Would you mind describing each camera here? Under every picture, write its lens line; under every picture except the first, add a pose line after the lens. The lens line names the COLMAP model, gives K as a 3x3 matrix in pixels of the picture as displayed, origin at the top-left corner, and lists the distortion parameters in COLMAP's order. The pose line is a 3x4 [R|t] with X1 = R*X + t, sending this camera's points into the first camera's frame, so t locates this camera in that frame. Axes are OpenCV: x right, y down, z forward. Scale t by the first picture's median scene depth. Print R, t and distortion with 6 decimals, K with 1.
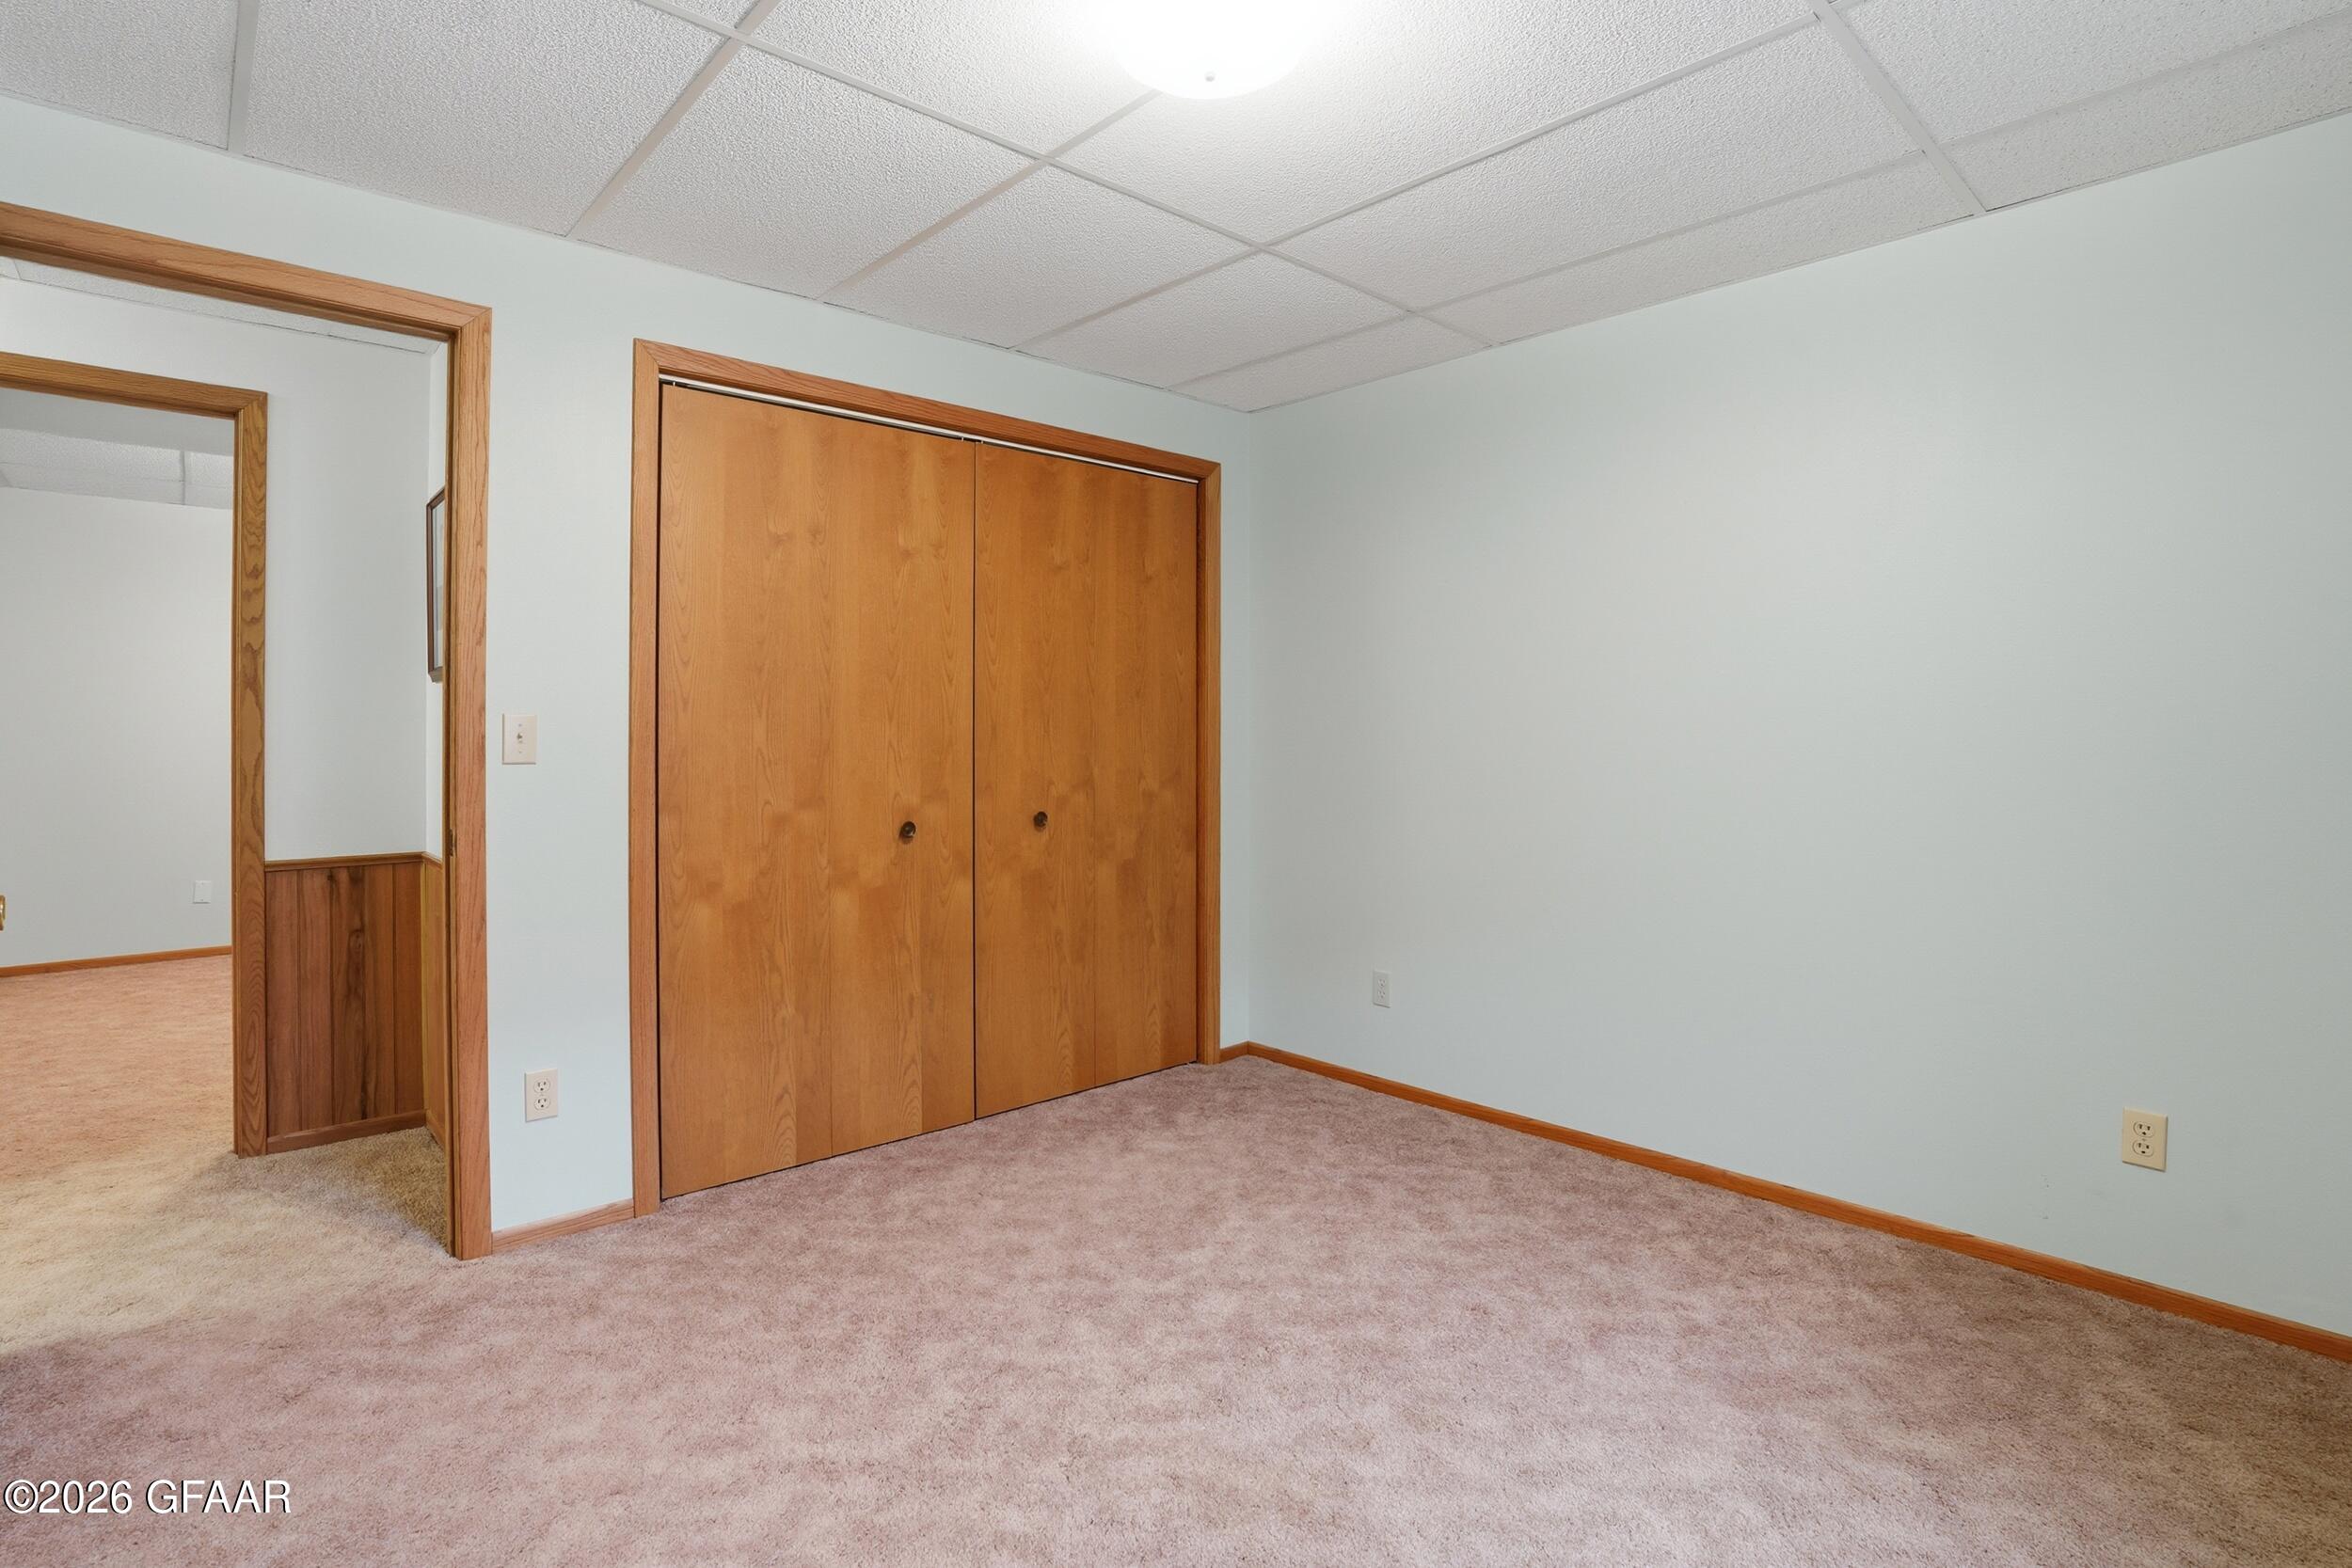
lens RADIAL K [[1105.3, 0, 1175.3], [0, 1105.3, 768.5], [0, 0, 1]] dist [-0.054219, 0.016248]
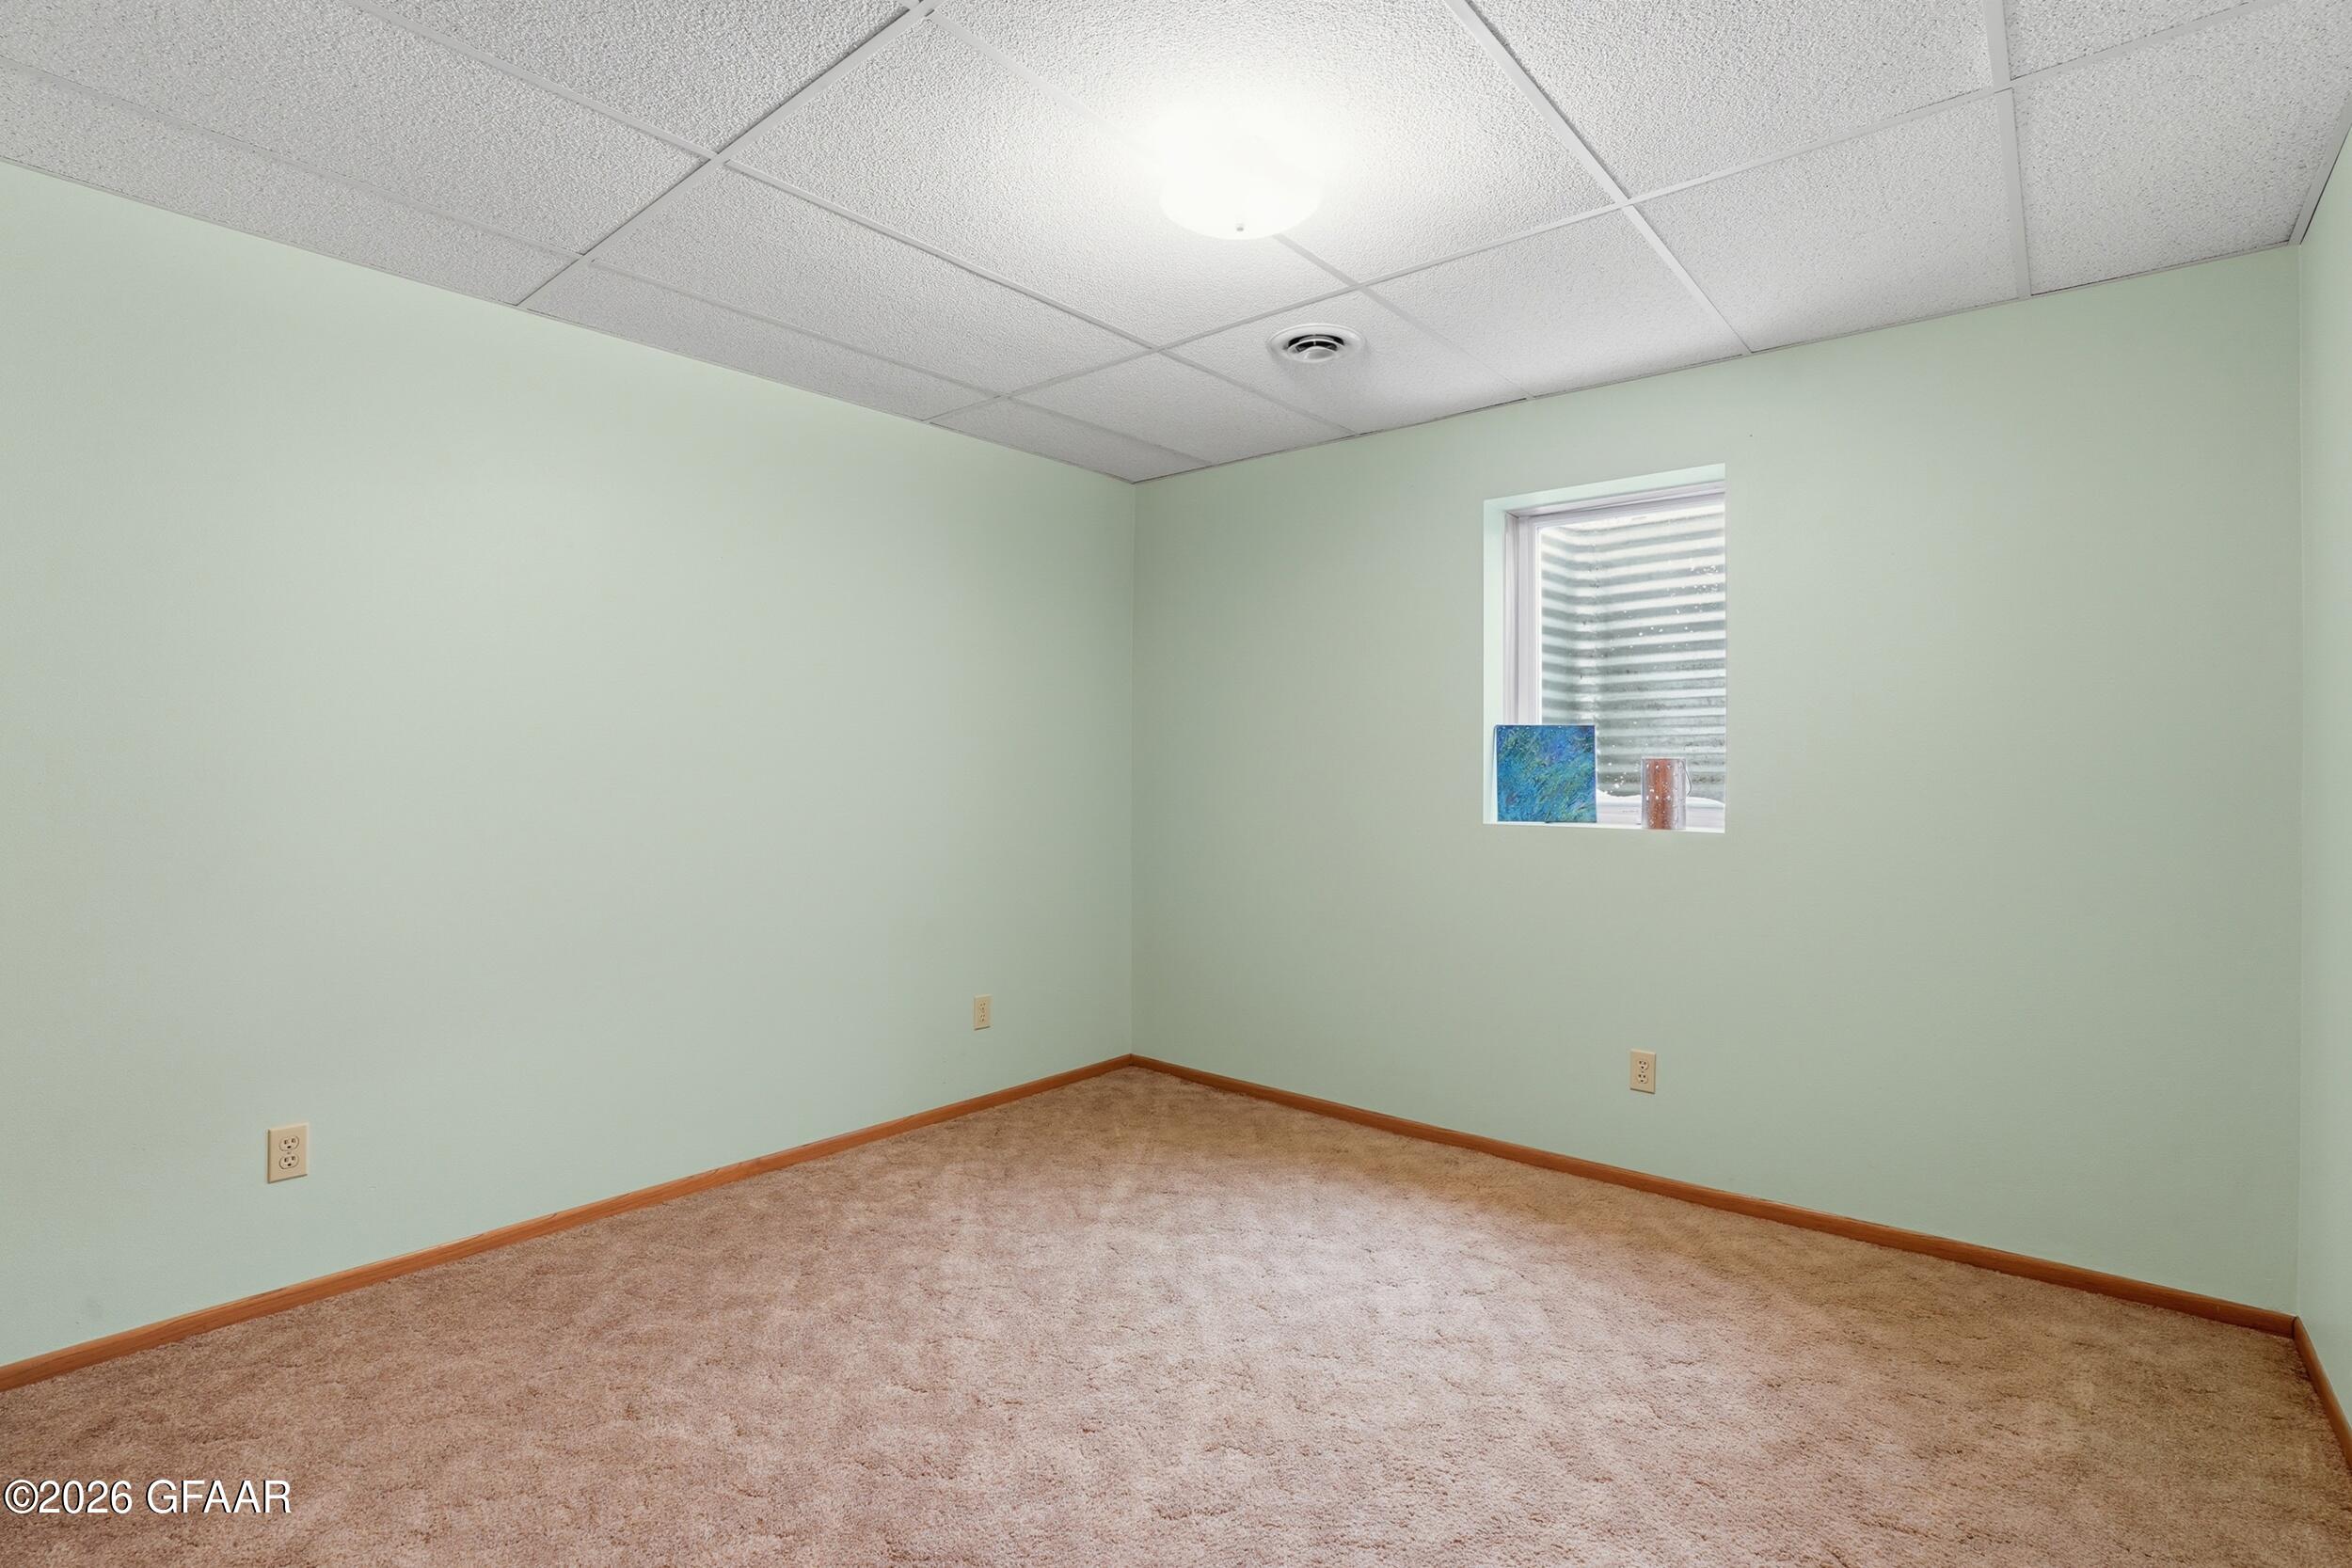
lens RADIAL K [[1105.3, 0, 1179.3], [0, 1105.3, 777.4], [0, 0, 1]] dist [-0.054219, 0.016248]
pose [[-0.110893, -0.011735, 0.993763, -0.792512], [0.025142, 0.999577, 0.014609, -0.034742], [-0.993514, 0.026605, -0.110551, 0.820317]]
